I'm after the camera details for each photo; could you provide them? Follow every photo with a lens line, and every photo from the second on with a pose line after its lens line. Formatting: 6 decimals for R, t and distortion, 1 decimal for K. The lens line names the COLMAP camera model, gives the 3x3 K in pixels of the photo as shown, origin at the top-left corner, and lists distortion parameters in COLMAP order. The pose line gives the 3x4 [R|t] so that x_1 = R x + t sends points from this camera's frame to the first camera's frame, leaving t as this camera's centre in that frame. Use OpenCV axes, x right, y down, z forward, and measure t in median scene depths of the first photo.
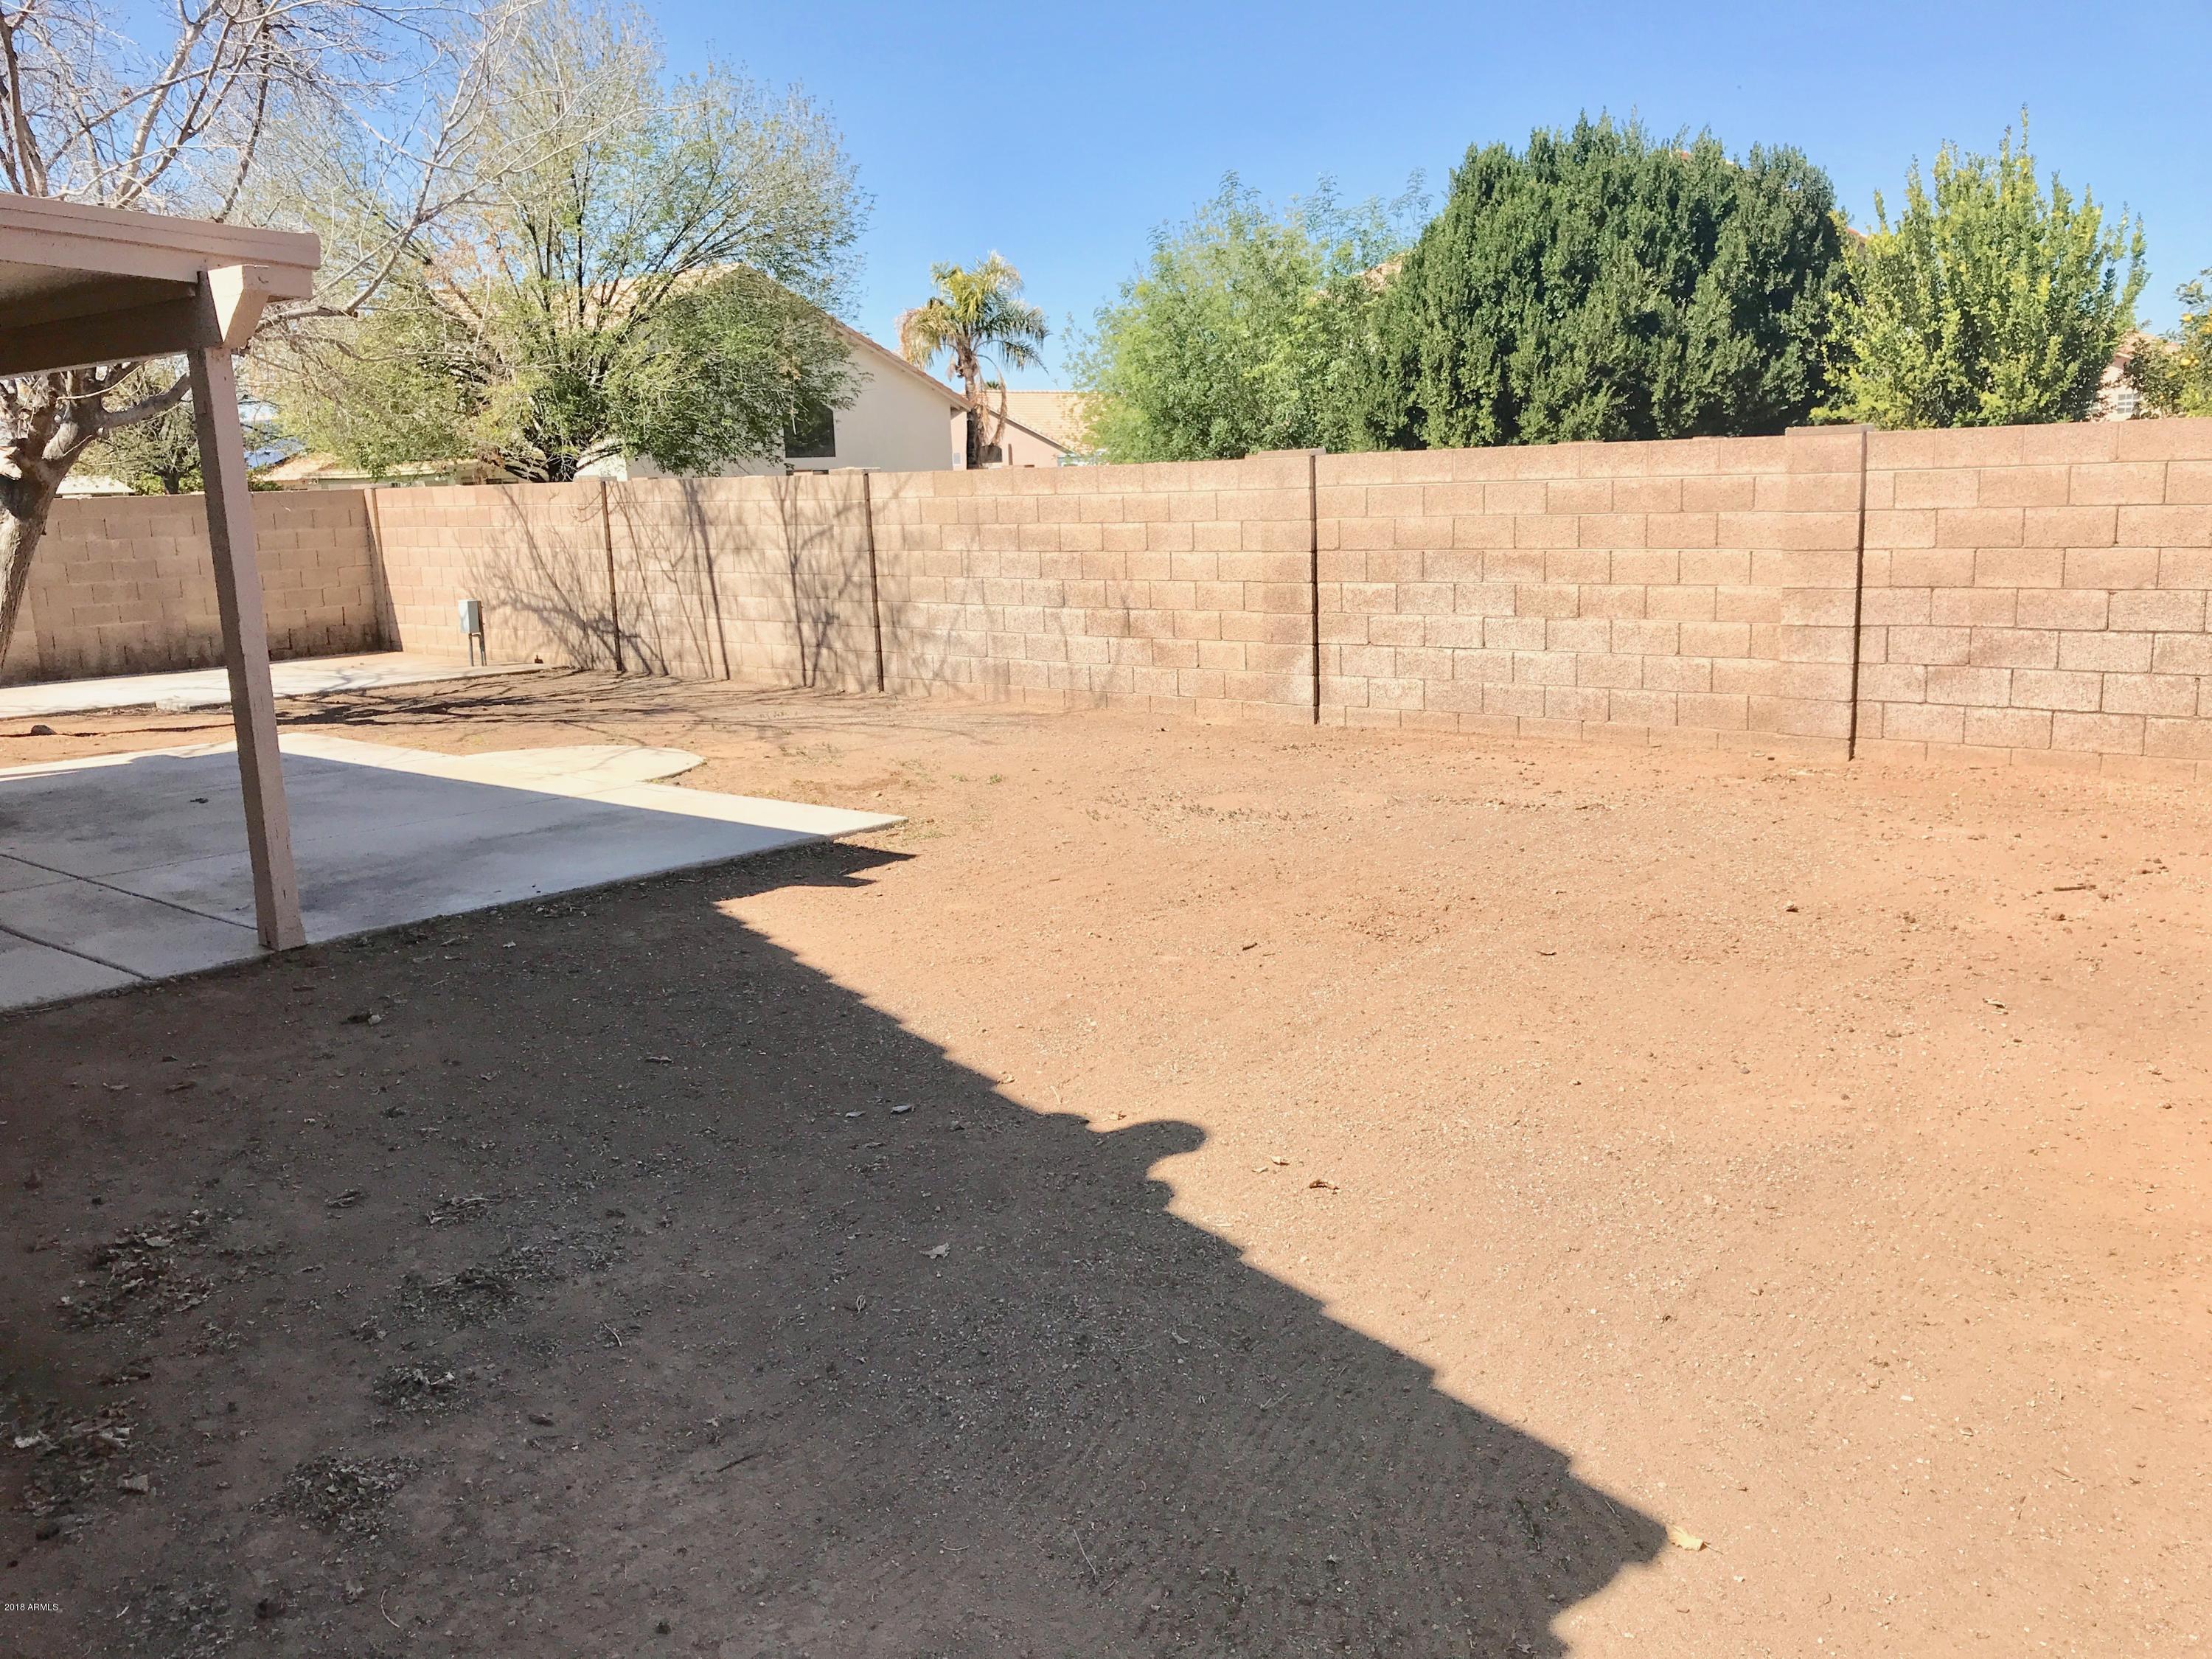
lens RADIAL K [[1773.5, 0, 1098.9], [0, 1773.5, 832.8], [0, 0, 1]] dist [0.004402, -0.008227]
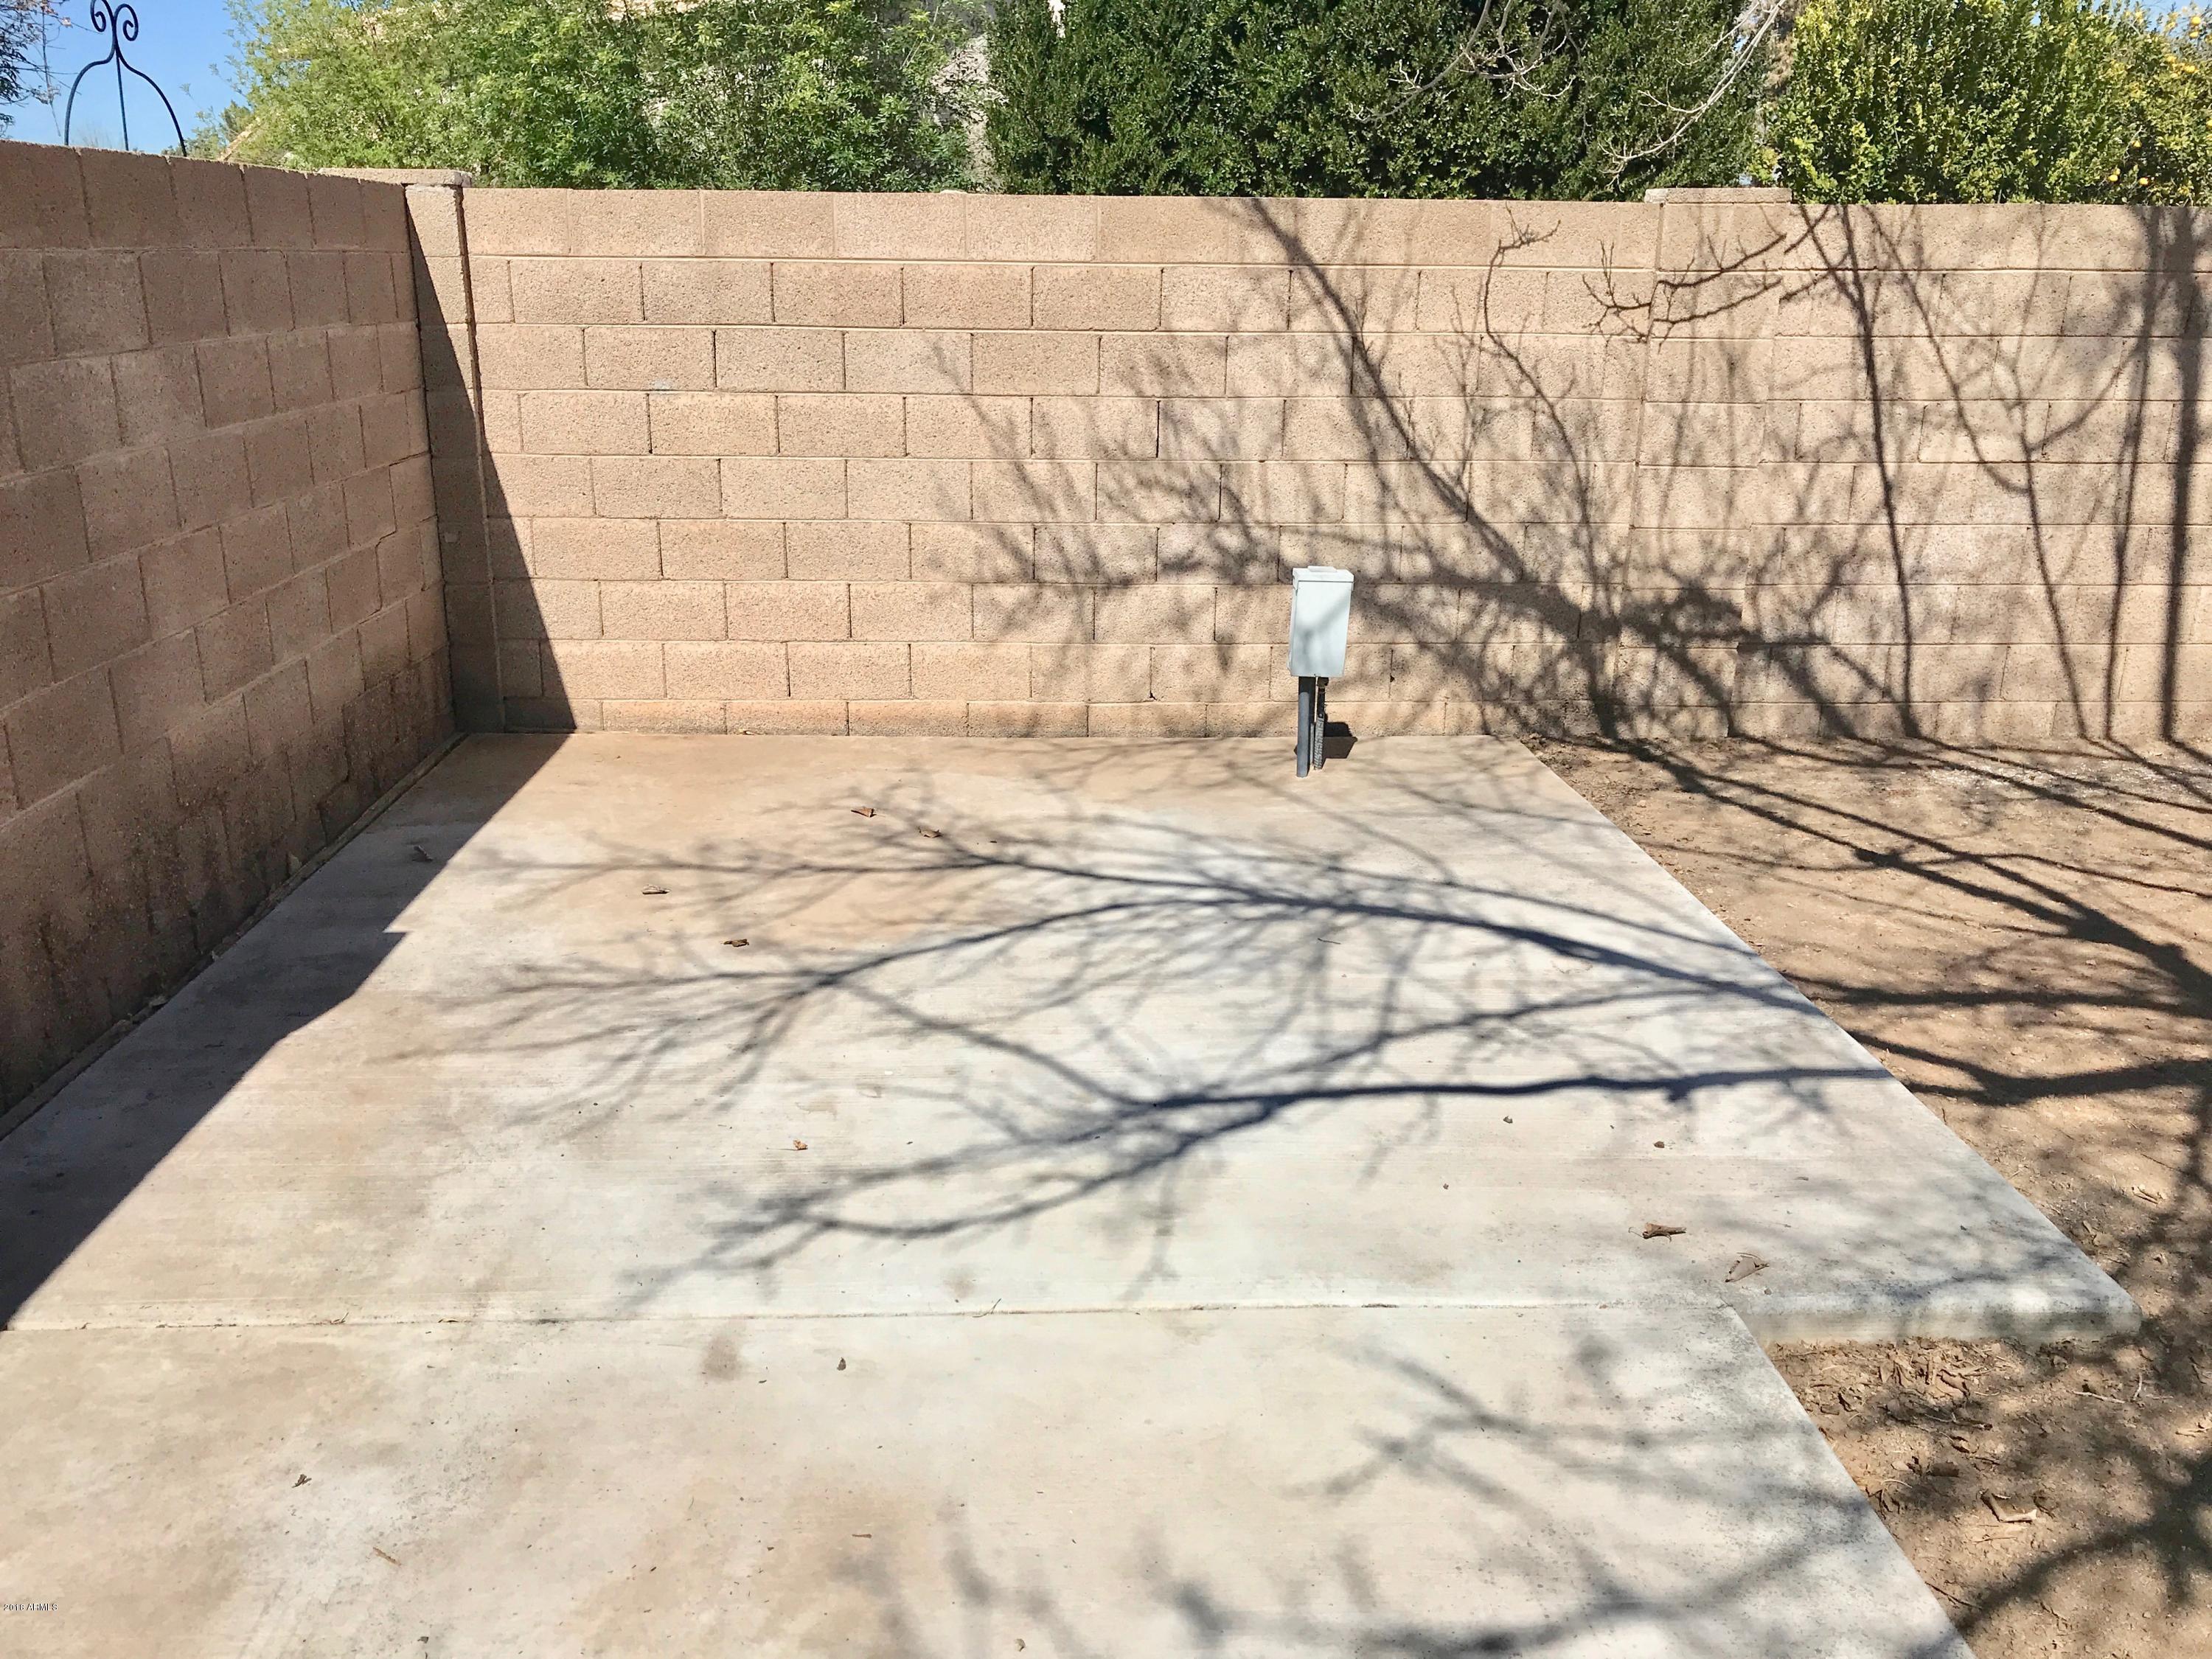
lens RADIAL K [[1773.5, 0, 1098.9], [0, 1773.5, 832.8], [0, 0, 1]] dist [0.004402, -0.008227]
pose [[0.745320, -0.164394, 0.646122, -0.601037], [0.102885, 0.985875, 0.132157, -0.132428], [-0.658721, -0.032023, 0.751706, 0.799066]]
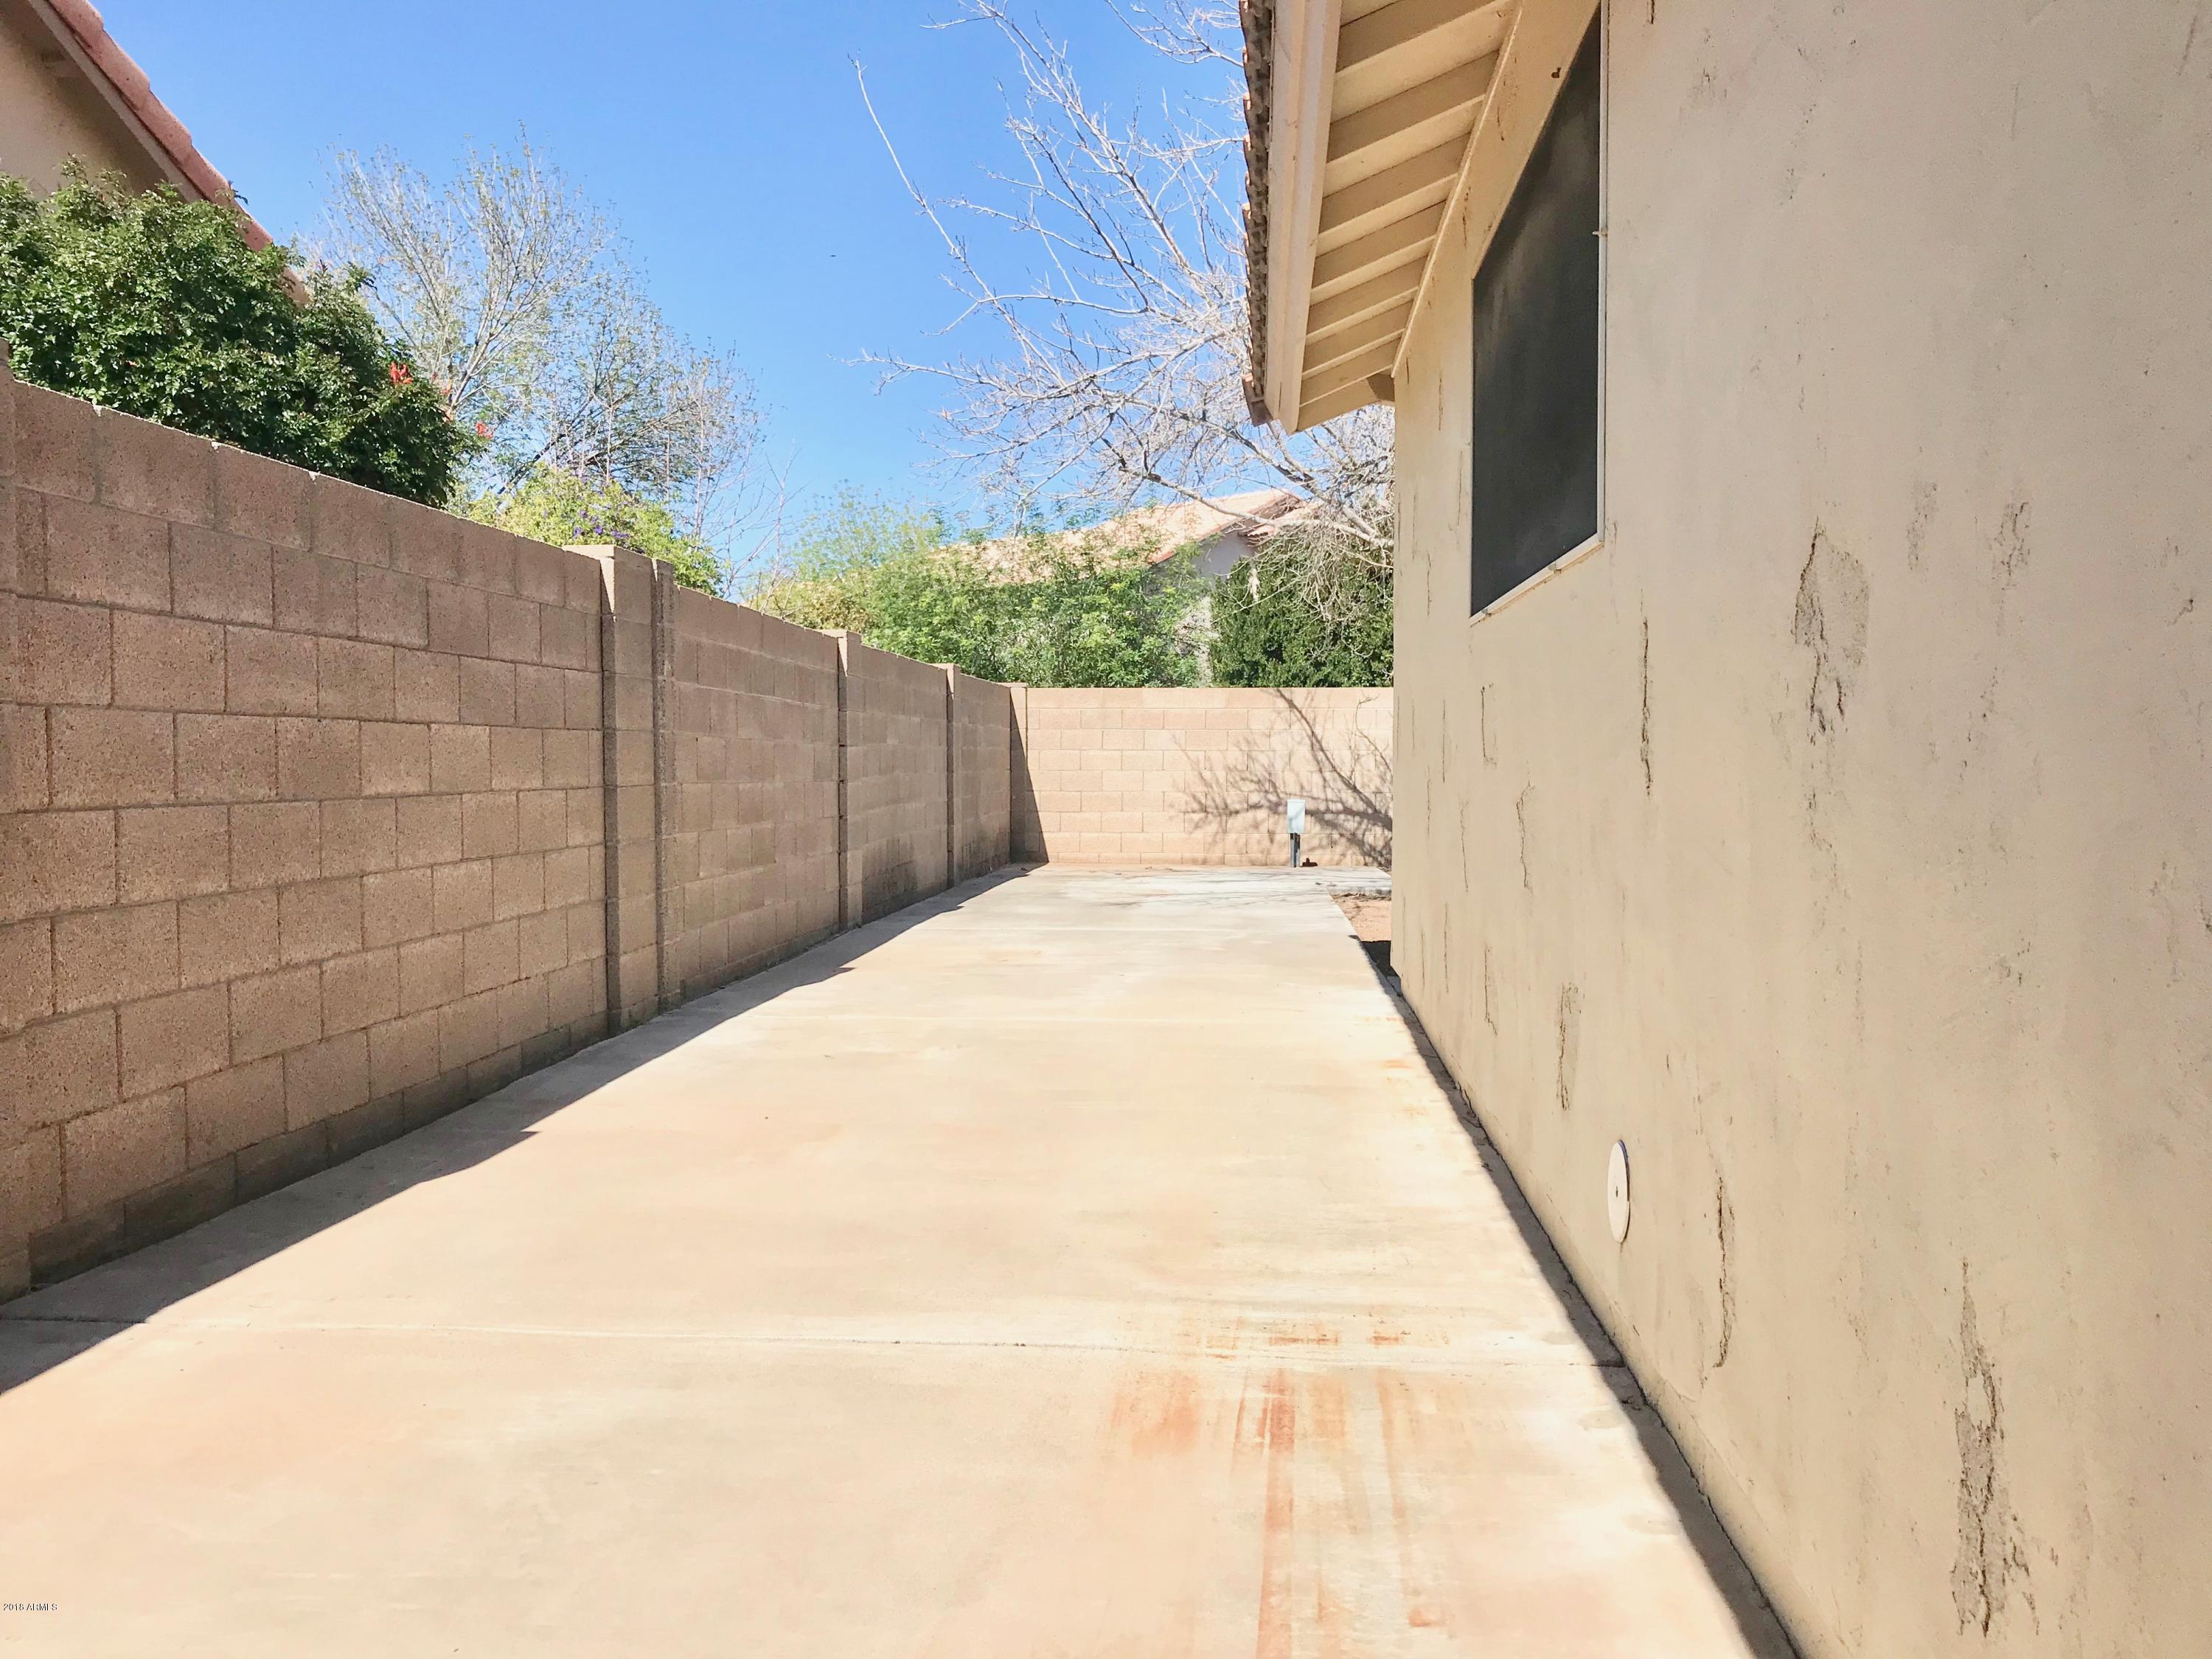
lens RADIAL K [[1773.5, 0, 1098.9], [0, 1773.5, 832.8], [0, 0, 1]] dist [0.004402, -0.008227]
pose [[0.826234, 0.012537, 0.563188, -1.006316], [0.086978, 0.984925, -0.149527, 0.023773], [-0.556572, 0.172529, 0.812687, 0.272859]]
